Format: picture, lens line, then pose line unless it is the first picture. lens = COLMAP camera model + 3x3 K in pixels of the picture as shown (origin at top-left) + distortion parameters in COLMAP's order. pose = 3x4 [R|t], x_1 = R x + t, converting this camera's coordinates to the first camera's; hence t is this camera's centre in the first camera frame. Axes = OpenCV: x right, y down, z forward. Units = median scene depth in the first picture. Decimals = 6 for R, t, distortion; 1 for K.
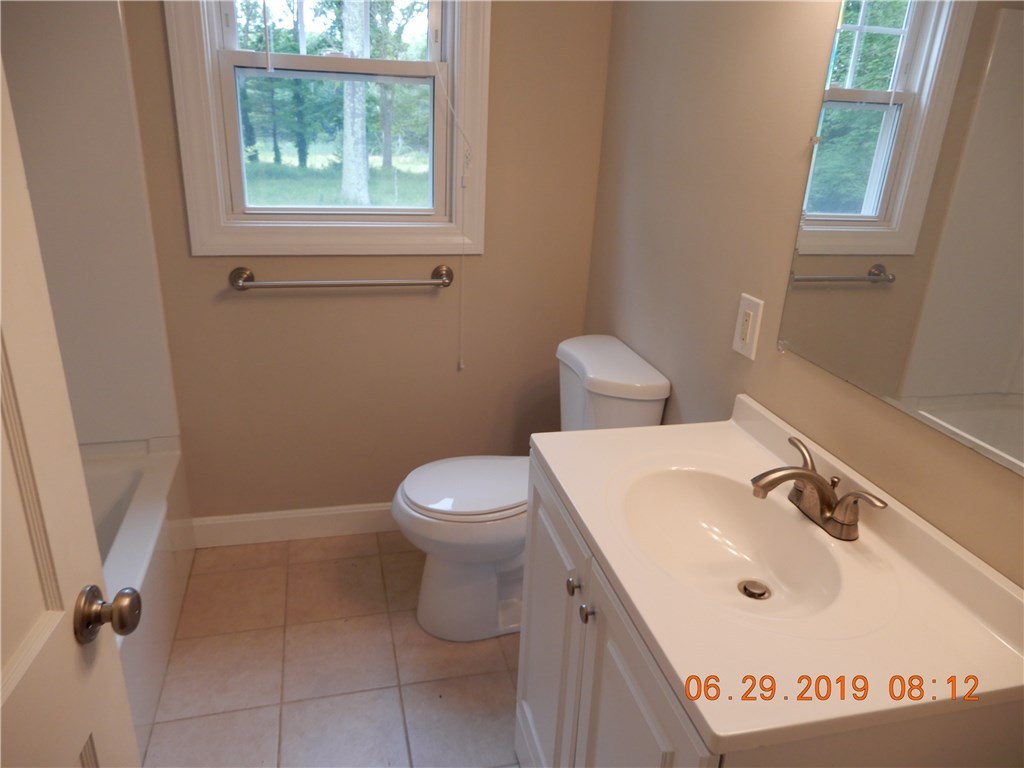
lens RADIAL K [[736.8, 0, 505.7], [0, 736.8, 377.9], [0, 0, 1]] dist [-0.001725, 0.003542]
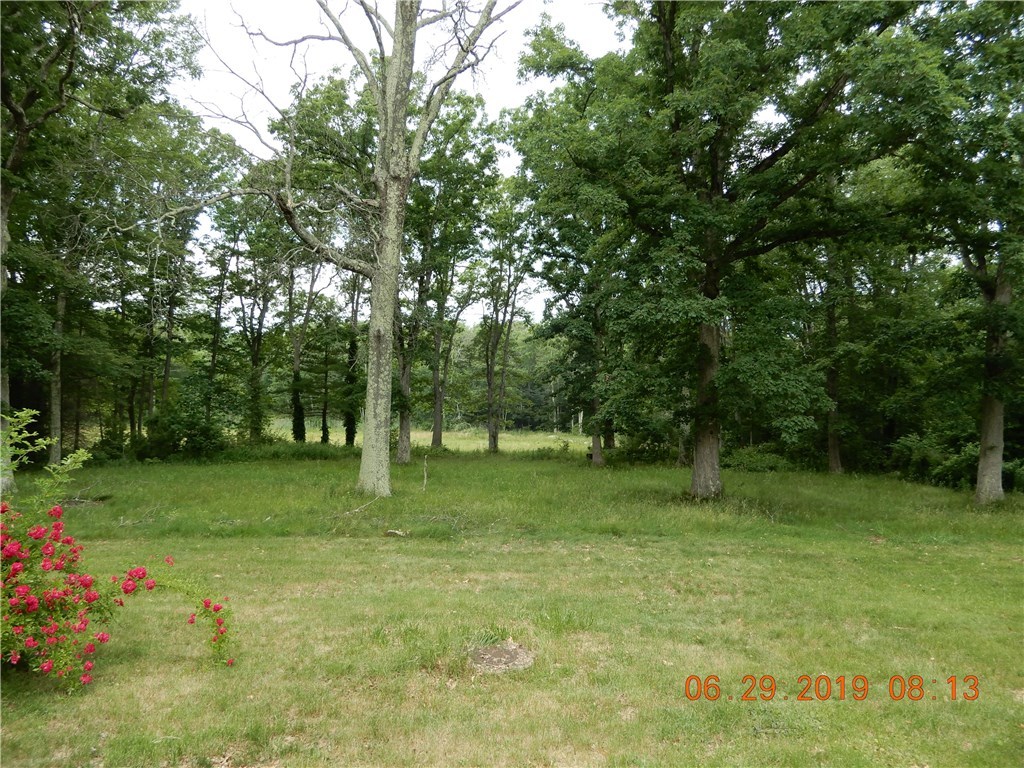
lens RADIAL K [[736.8, 0, 505.7], [0, 736.8, 377.9], [0, 0, 1]] dist [-0.001725, 0.003542]
pose [[0.996921, -0.011735, -0.077524, 0.010049], [-0.016561, 0.934912, -0.354492, -0.043504], [0.076638, 0.354685, 0.931840, 0.118226]]
